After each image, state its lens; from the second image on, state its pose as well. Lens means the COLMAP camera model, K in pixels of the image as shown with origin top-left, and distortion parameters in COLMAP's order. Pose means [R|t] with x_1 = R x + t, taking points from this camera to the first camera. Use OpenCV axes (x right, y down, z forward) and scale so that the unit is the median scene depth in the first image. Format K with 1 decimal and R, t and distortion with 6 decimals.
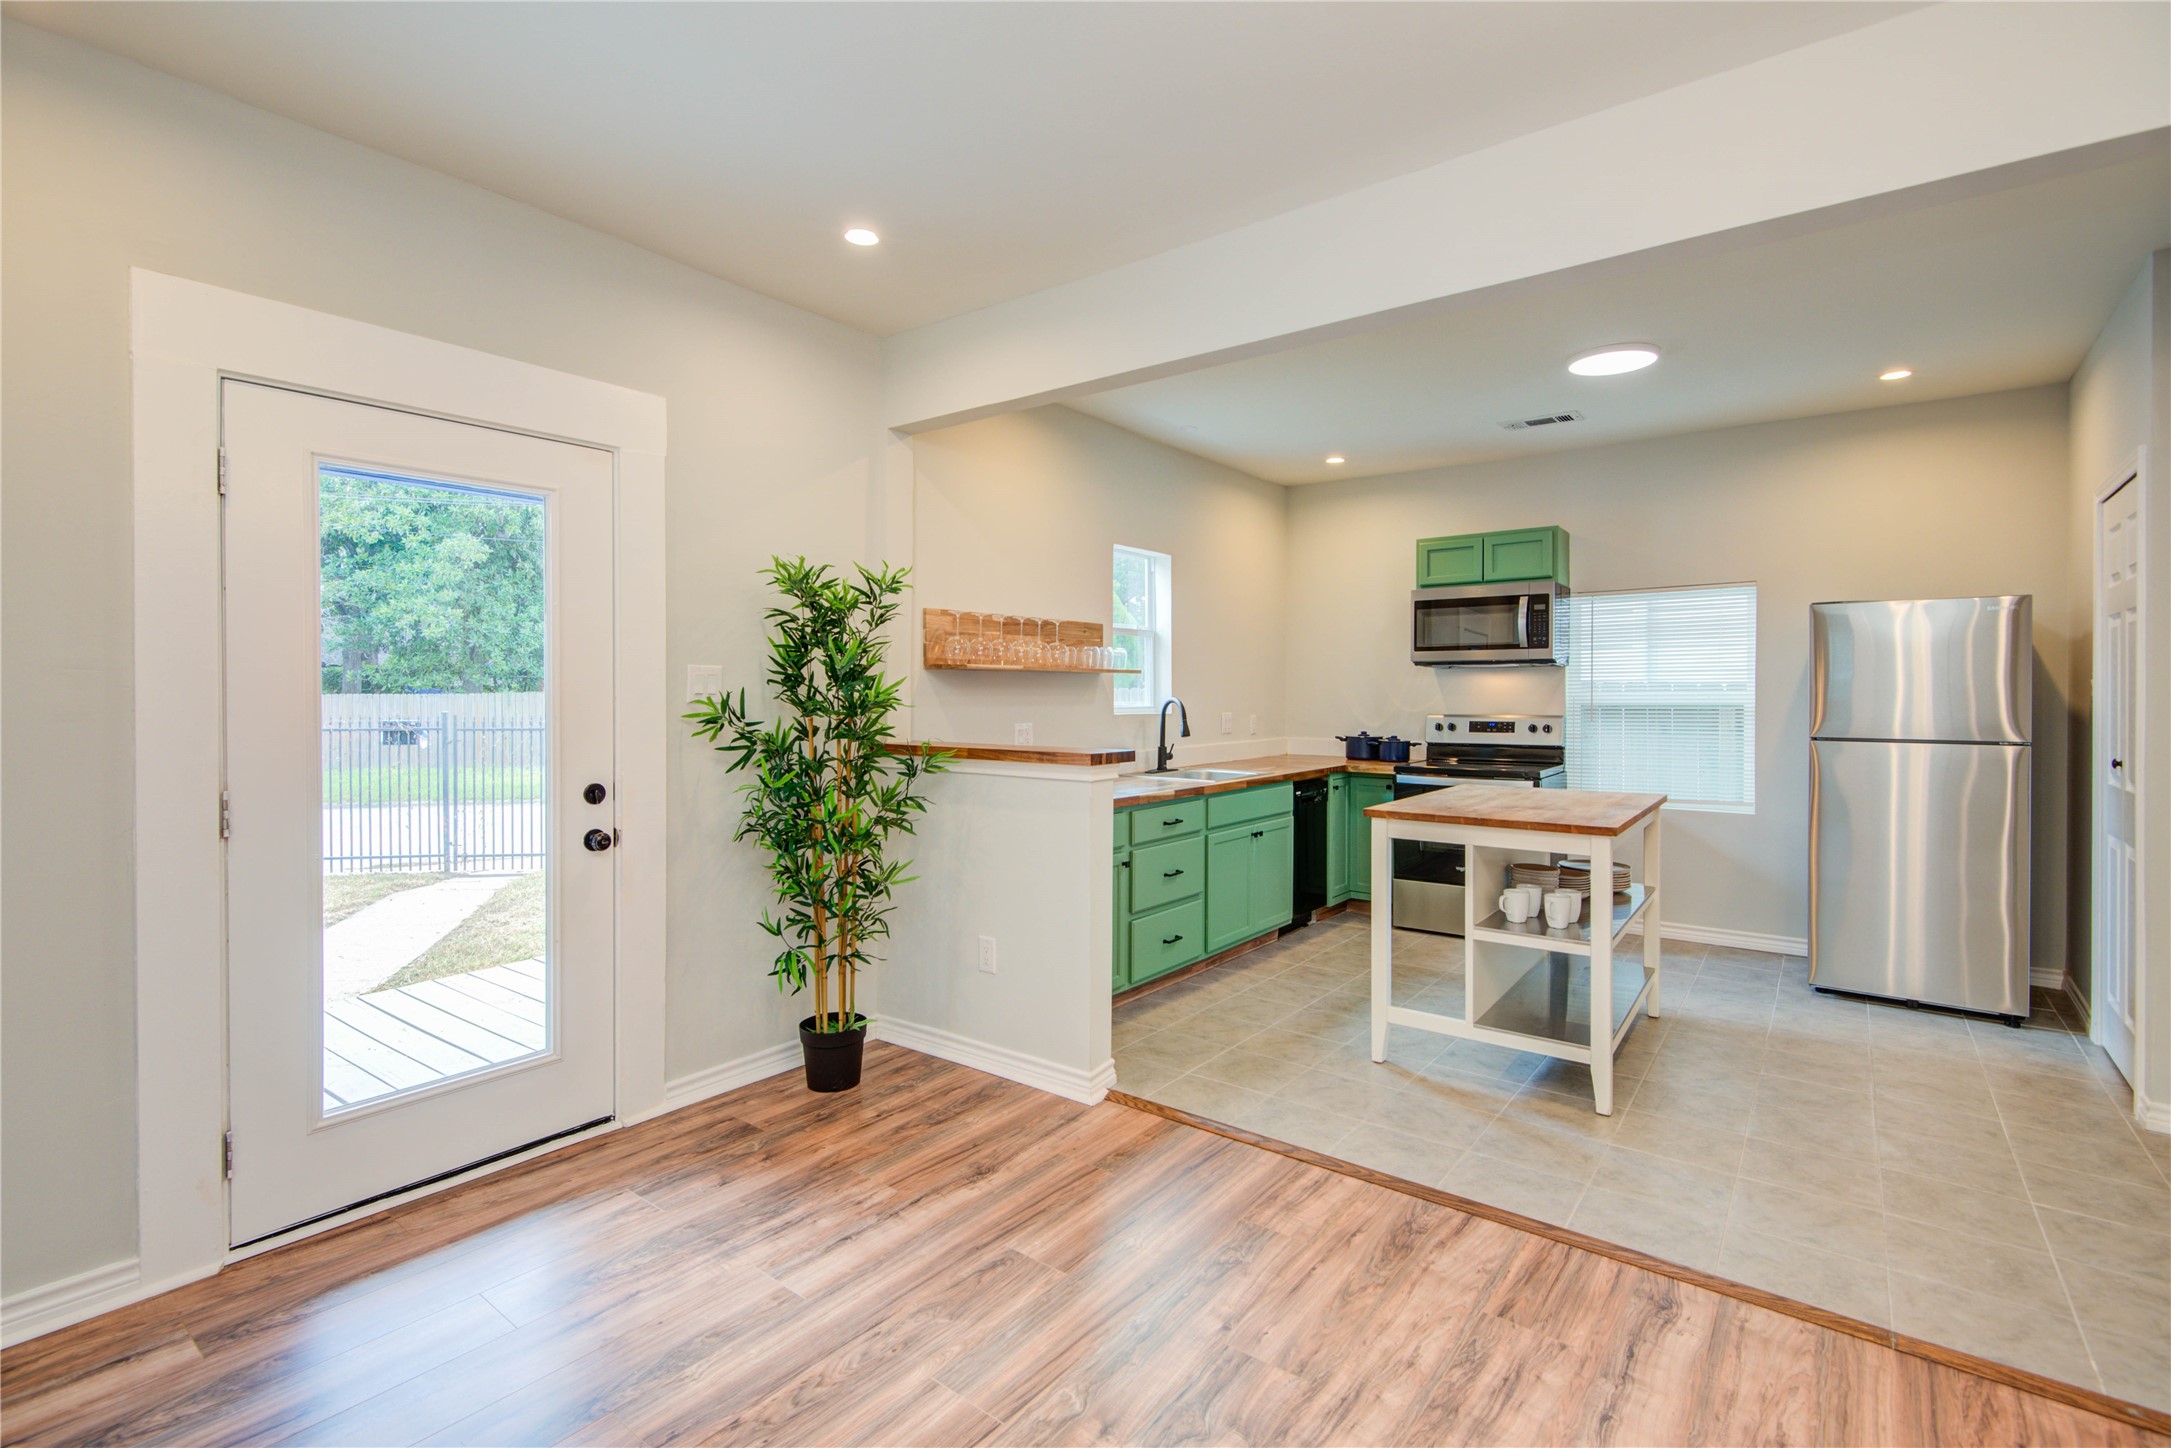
lens RADIAL K [[988.1, 0, 1074.6], [0, 988.1, 703.2], [0, 0, 1]] dist [0.004539, -0.001768]
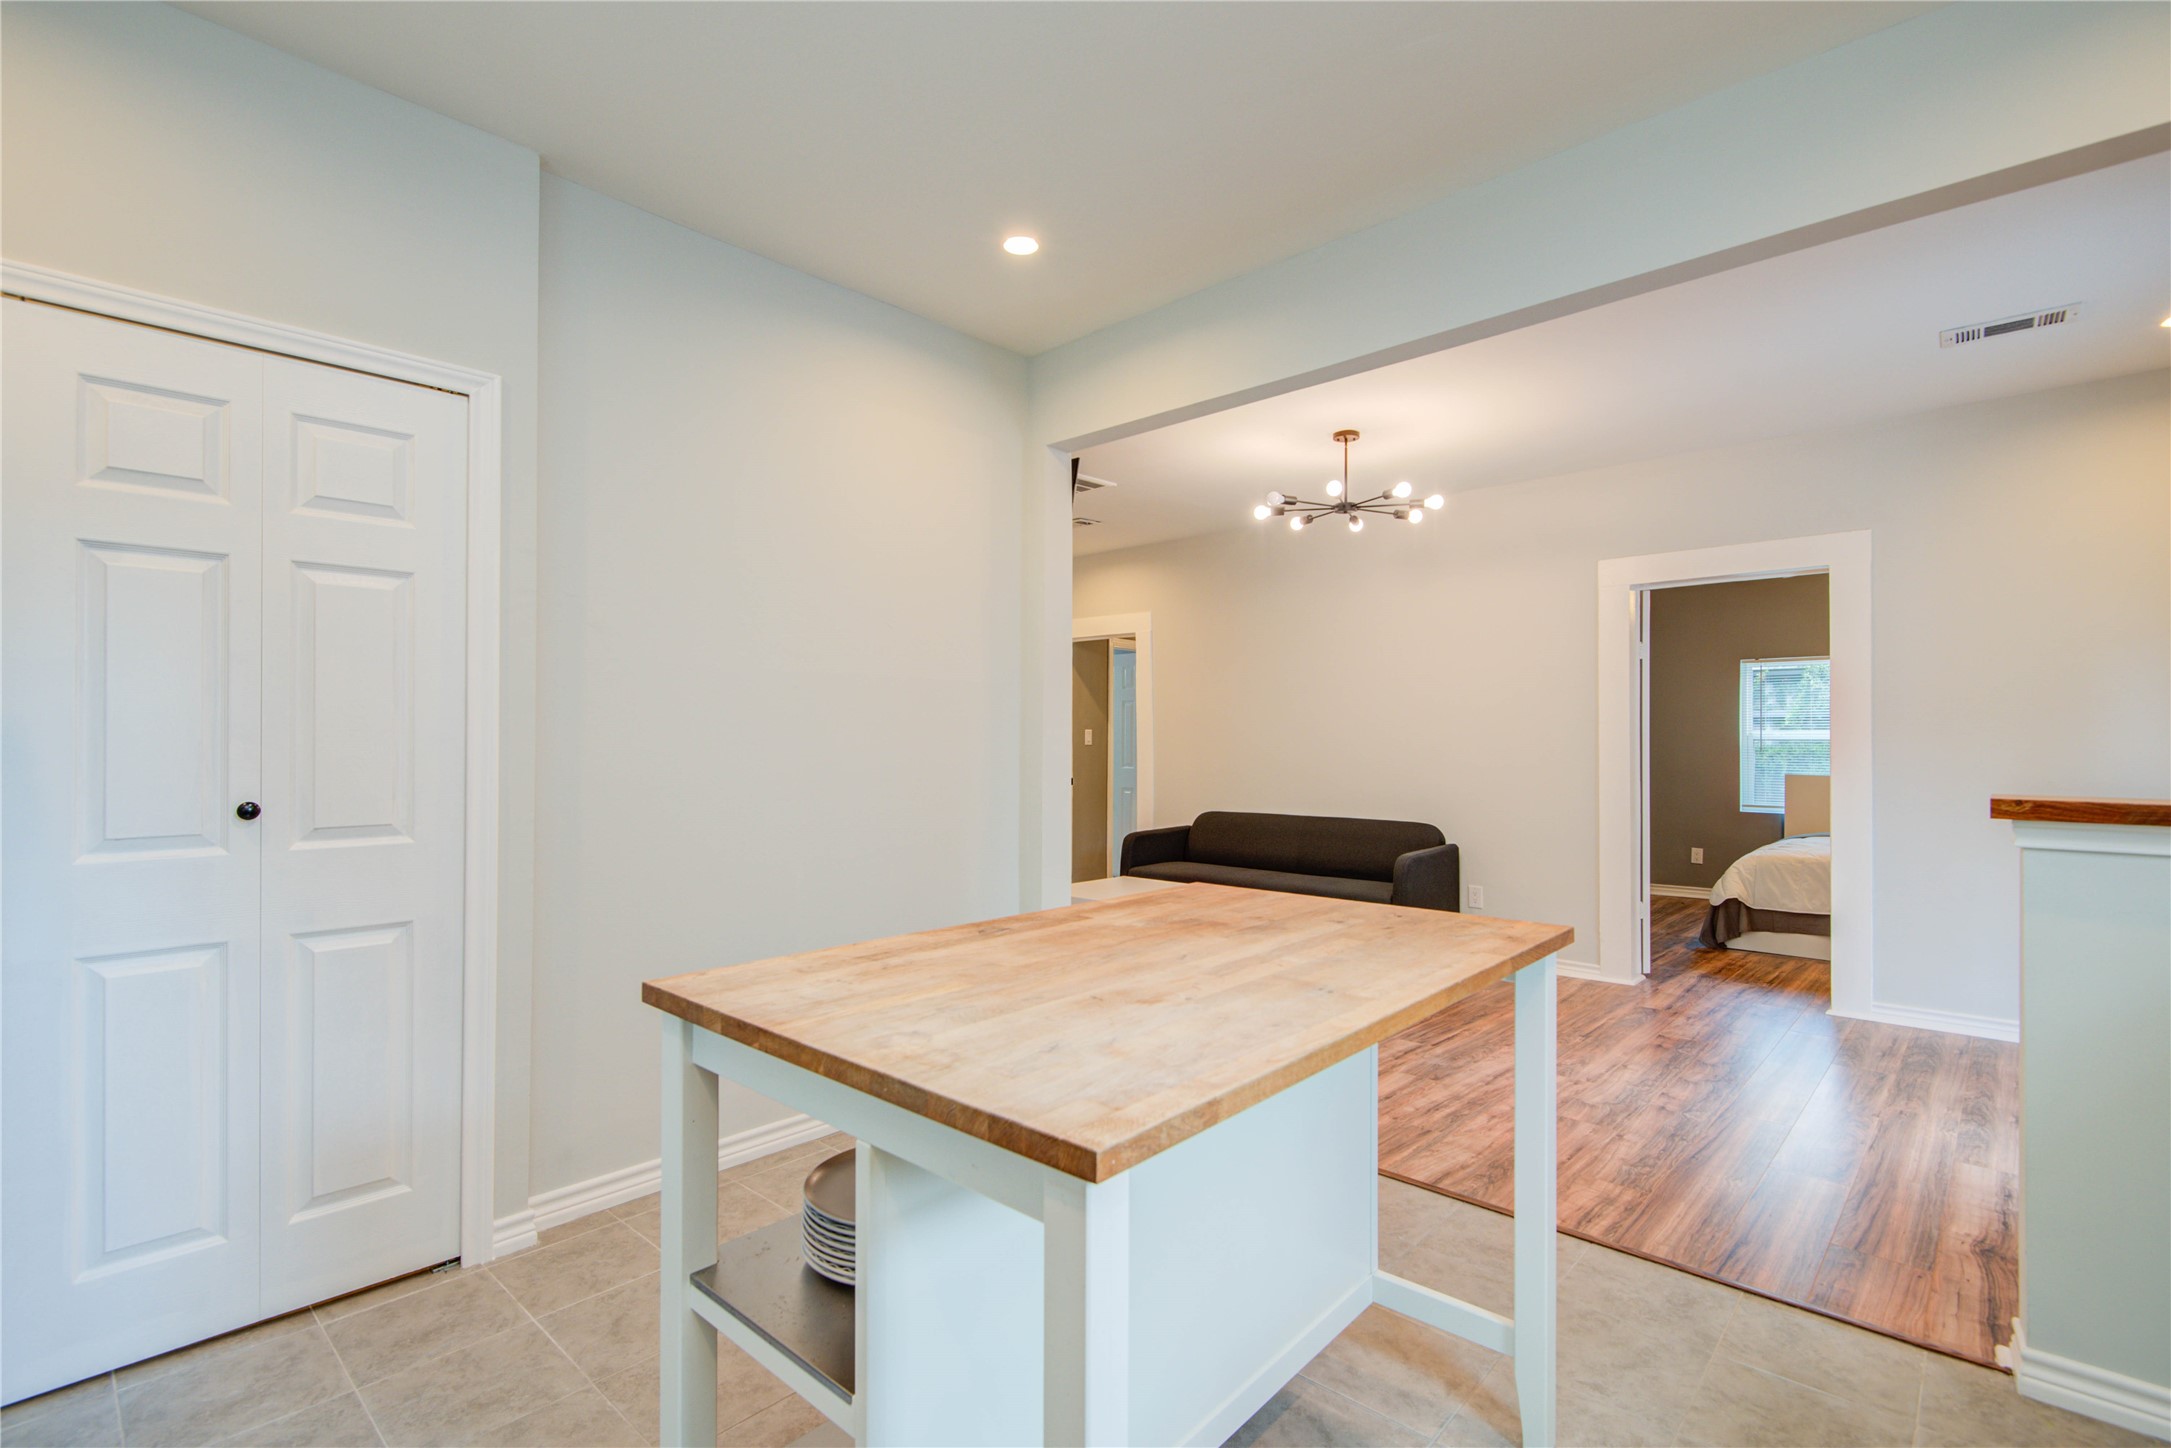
lens RADIAL K [[988.1, 0, 1076.2], [0, 988.1, 737.9], [0, 0, 1]] dist [0.004539, -0.001768]
pose [[-0.995625, -0.006981, 0.093177, 0.544078], [-0.005635, 0.999876, 0.014702, 0.006064], [-0.093268, 0.014112, -0.995541, 1.662530]]
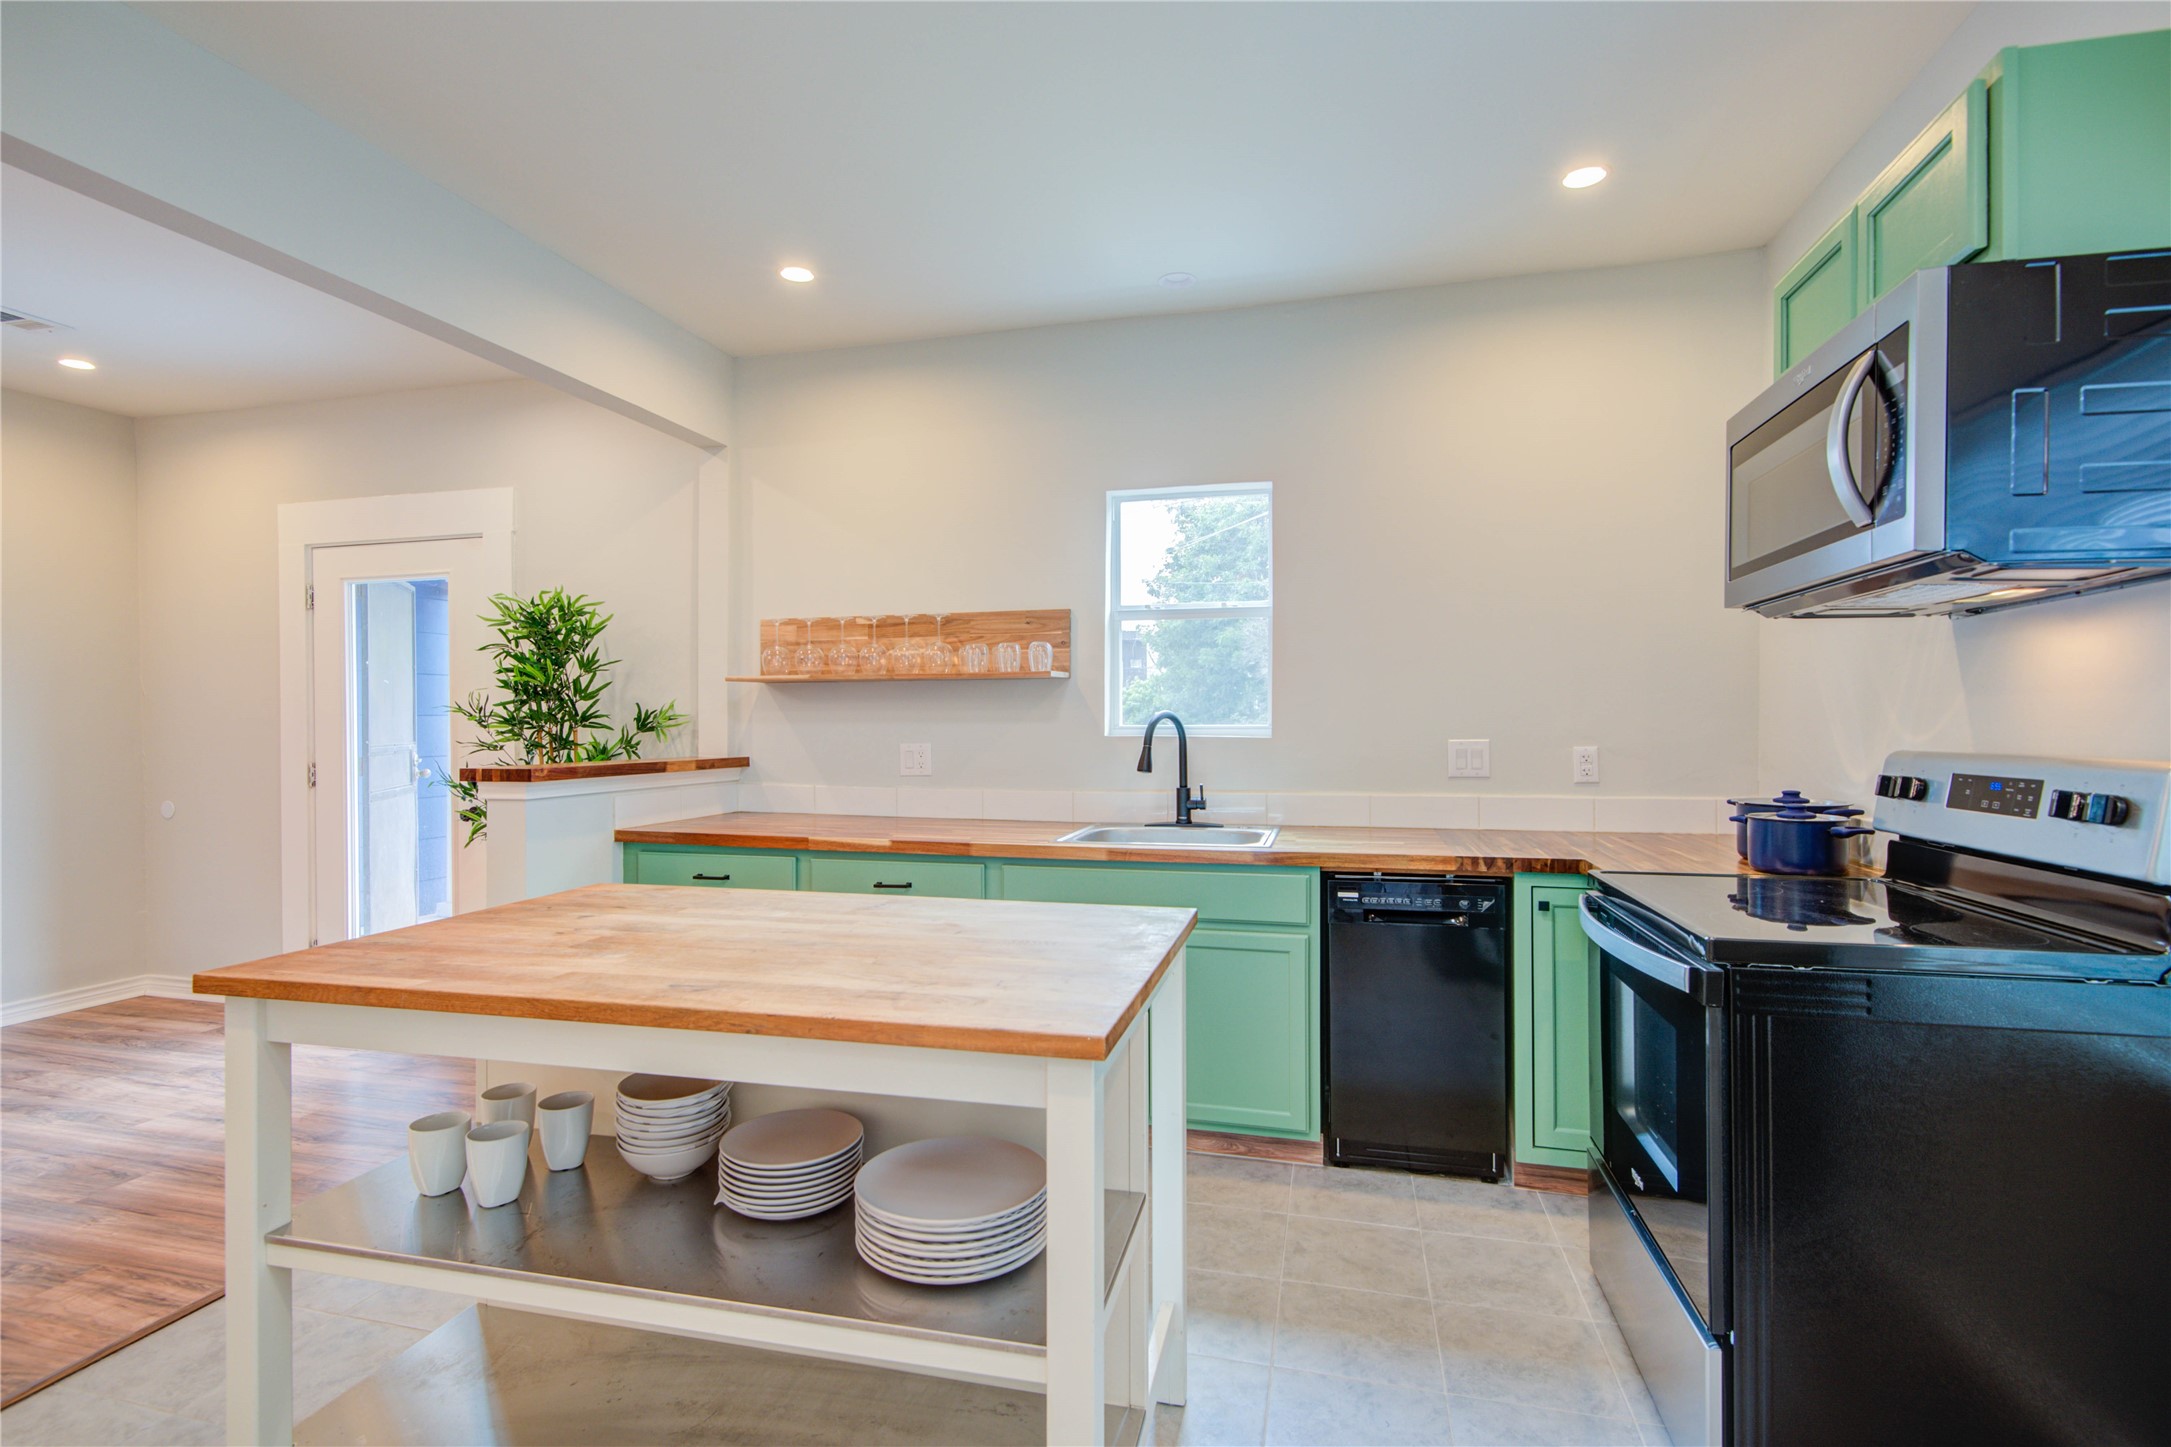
lens RADIAL K [[988.1, 0, 1072.9], [0, 988.1, 725.8], [0, 0, 1]] dist [0.004539, -0.001768]
pose [[0.404781, -0.002586, -0.914410, 1.074033], [-0.007804, 0.999950, -0.006282, 0.013686], [0.914381, 0.009679, 0.404740, 1.126362]]
